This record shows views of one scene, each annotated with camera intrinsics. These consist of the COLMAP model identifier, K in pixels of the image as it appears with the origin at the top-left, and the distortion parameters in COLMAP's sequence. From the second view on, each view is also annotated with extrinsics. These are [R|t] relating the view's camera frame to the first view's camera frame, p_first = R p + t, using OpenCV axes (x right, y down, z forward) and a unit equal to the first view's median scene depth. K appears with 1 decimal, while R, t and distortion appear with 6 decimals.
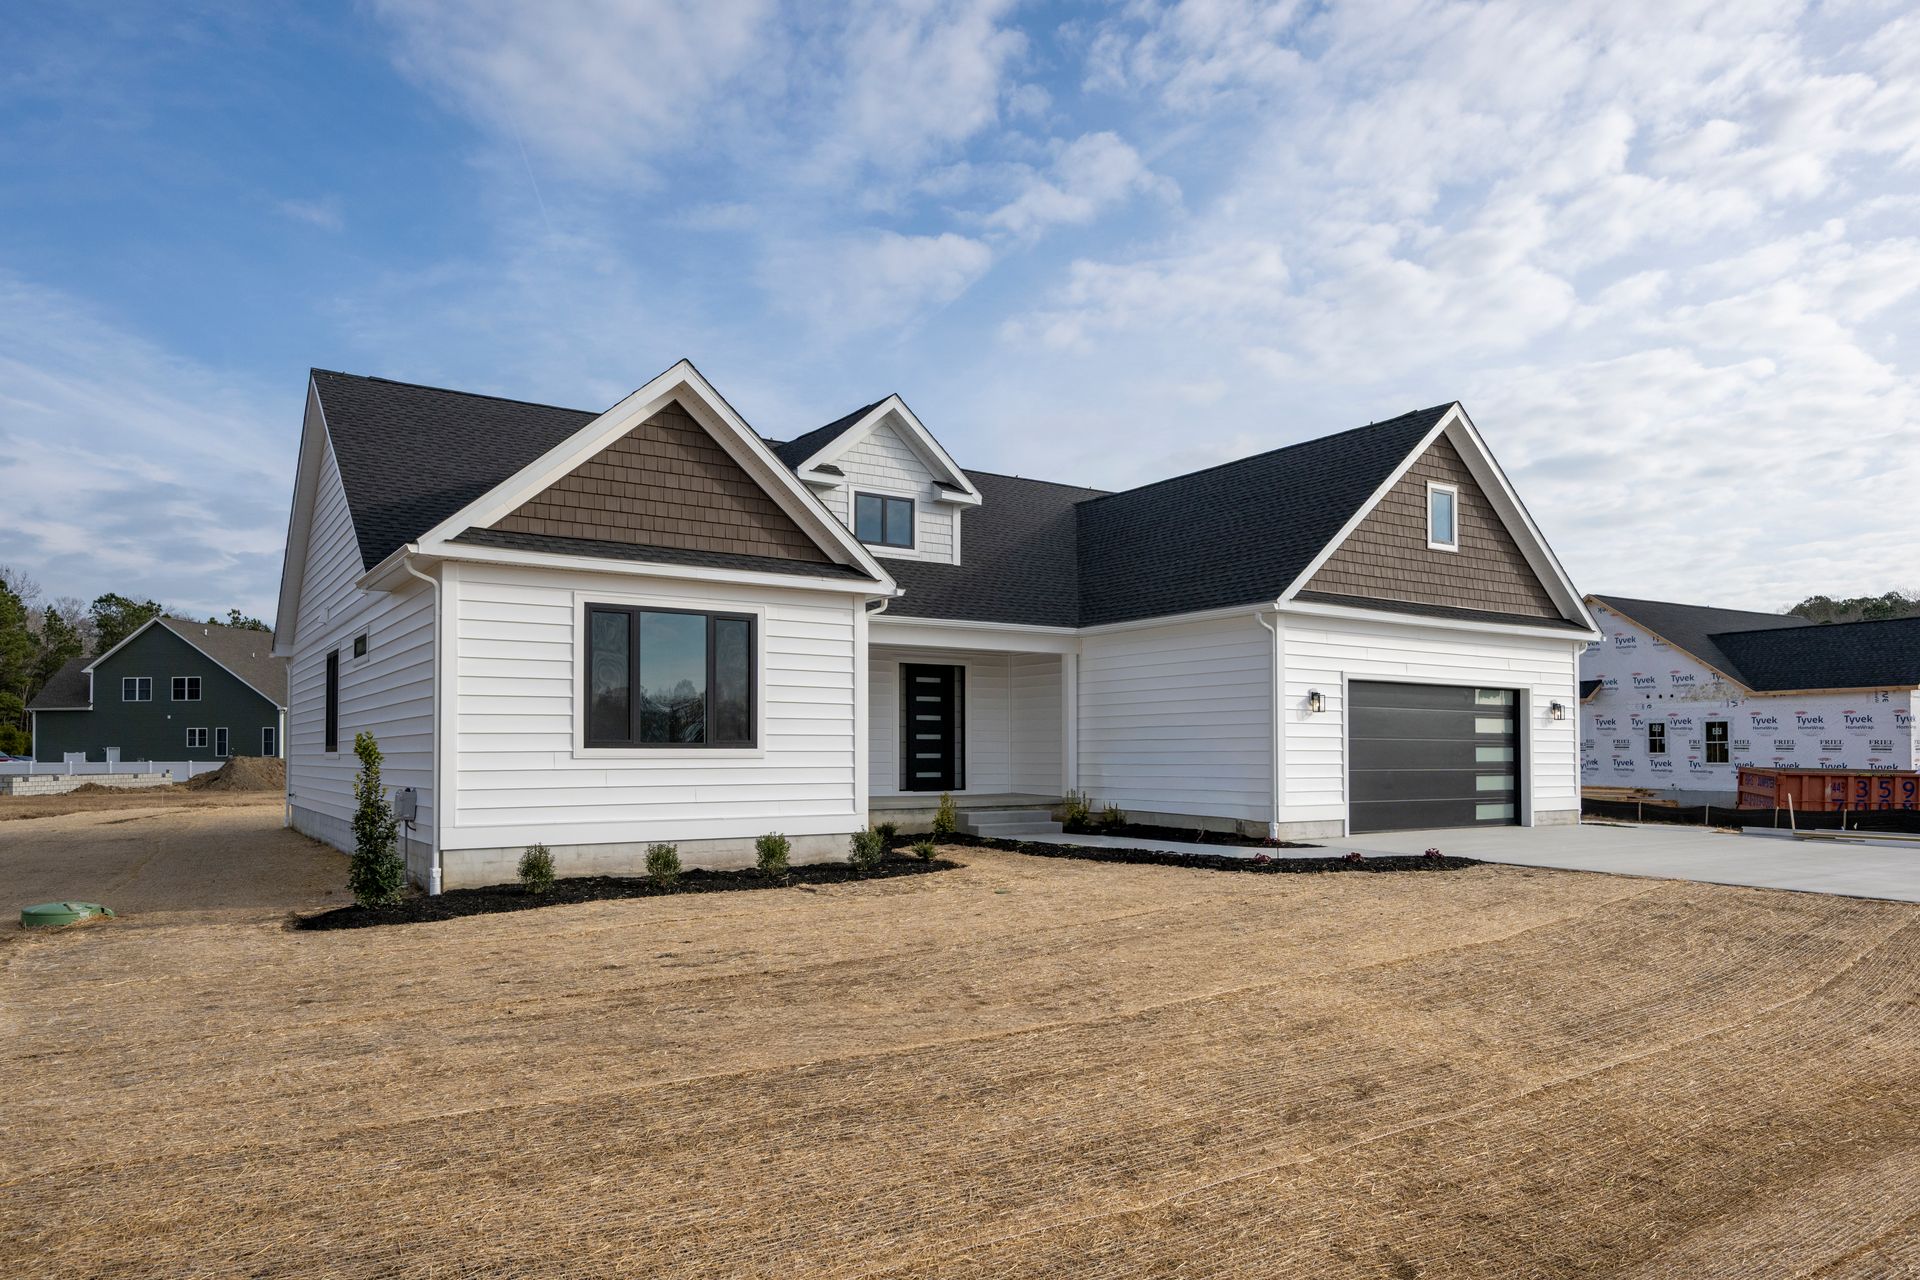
lens RADIAL K [[1190.6, 0, 963.6], [0, 1190.6, 686.8], [0, 0, 1]] dist [-0.036746, 0.039838]
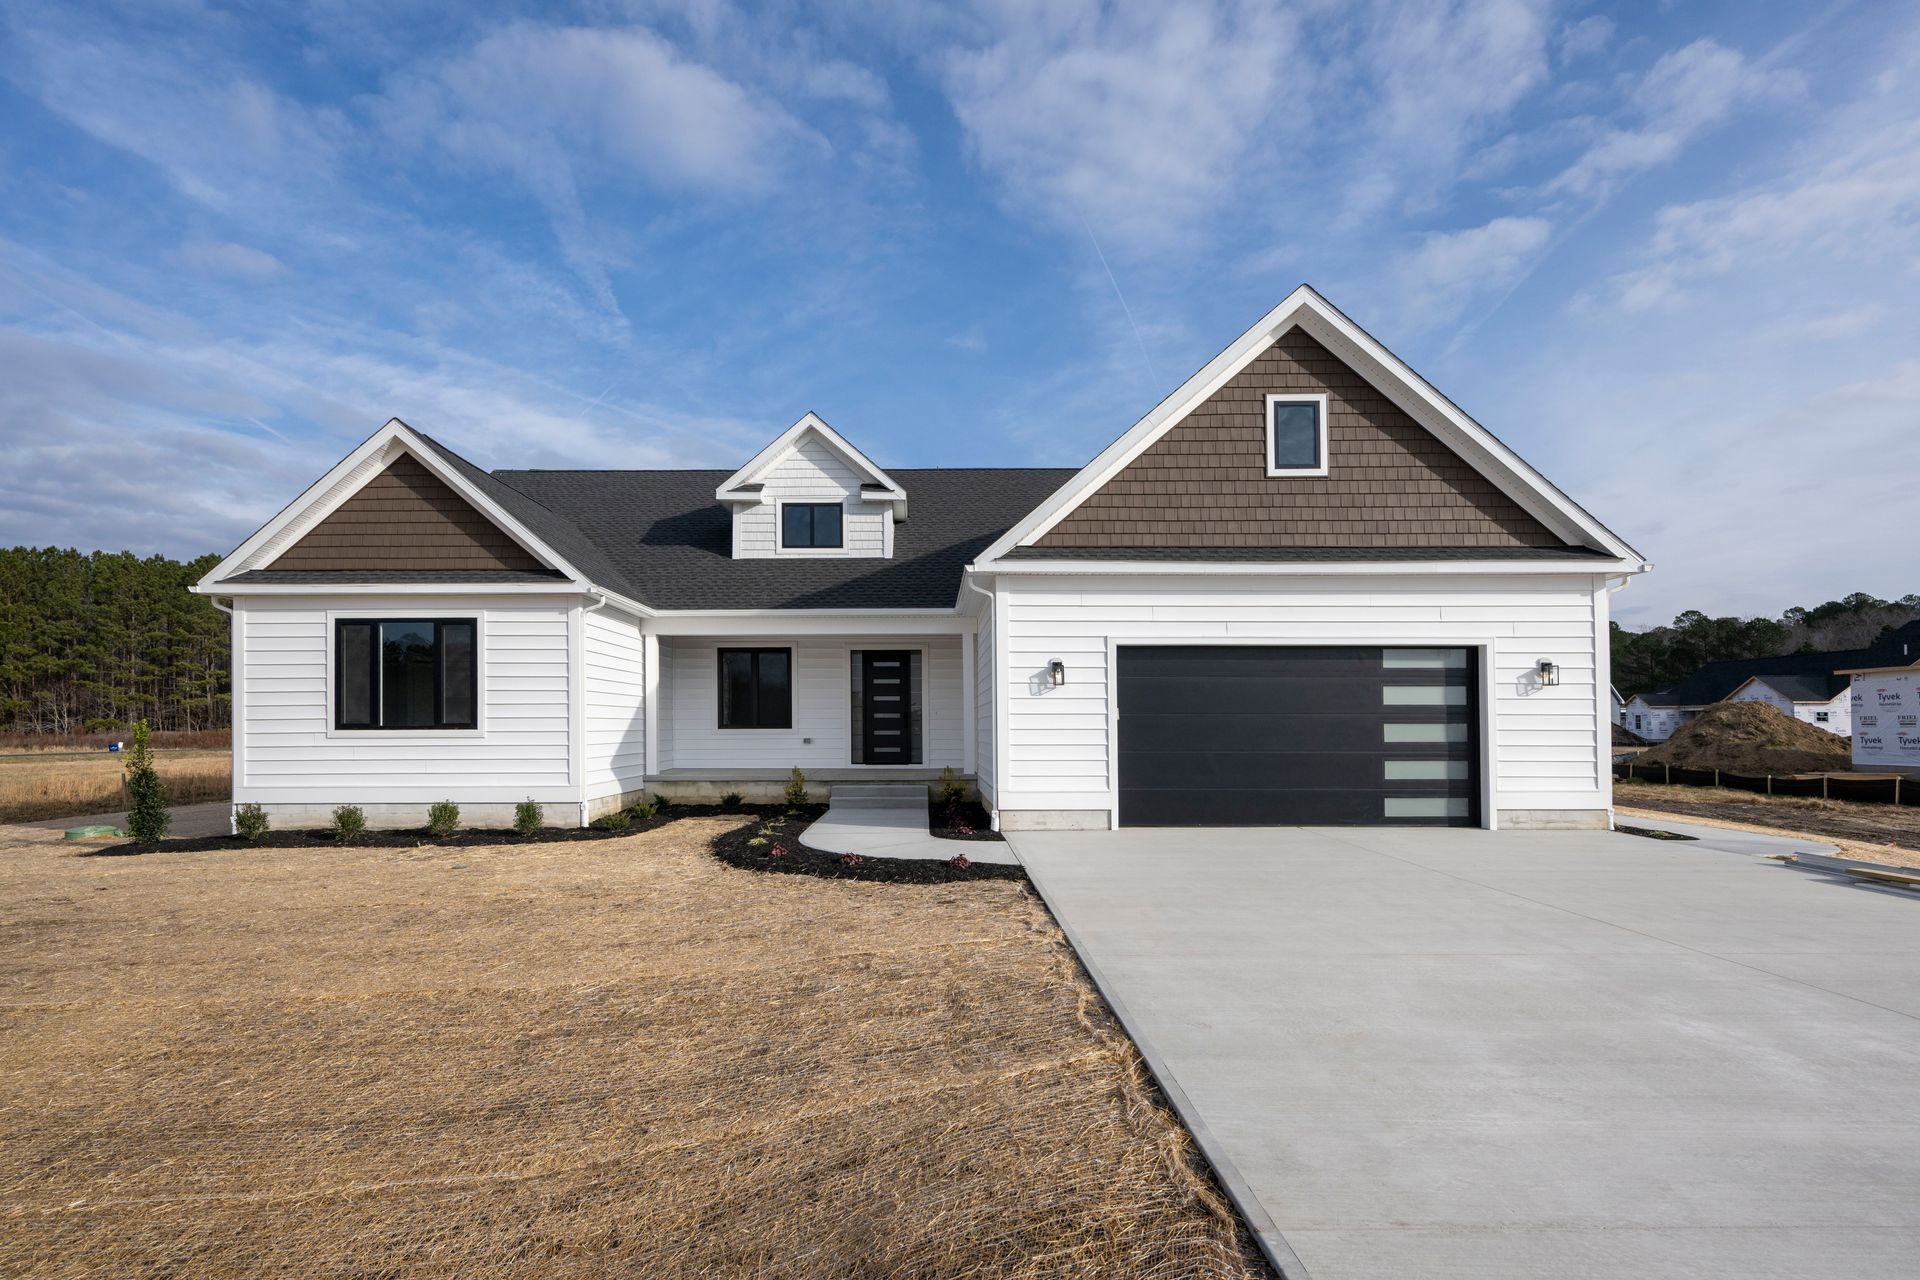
lens RADIAL K [[1041.1, 0, 897.6], [0, 1041.1, 743.7], [0, 0, 1]] dist [-0.006942, 0.000948]
pose [[0.832229, -0.009499, -0.554350, 0.531905], [0.030771, 0.999103, 0.029076, 0.033658], [0.553577, -0.041256, 0.831775, 0.245299]]
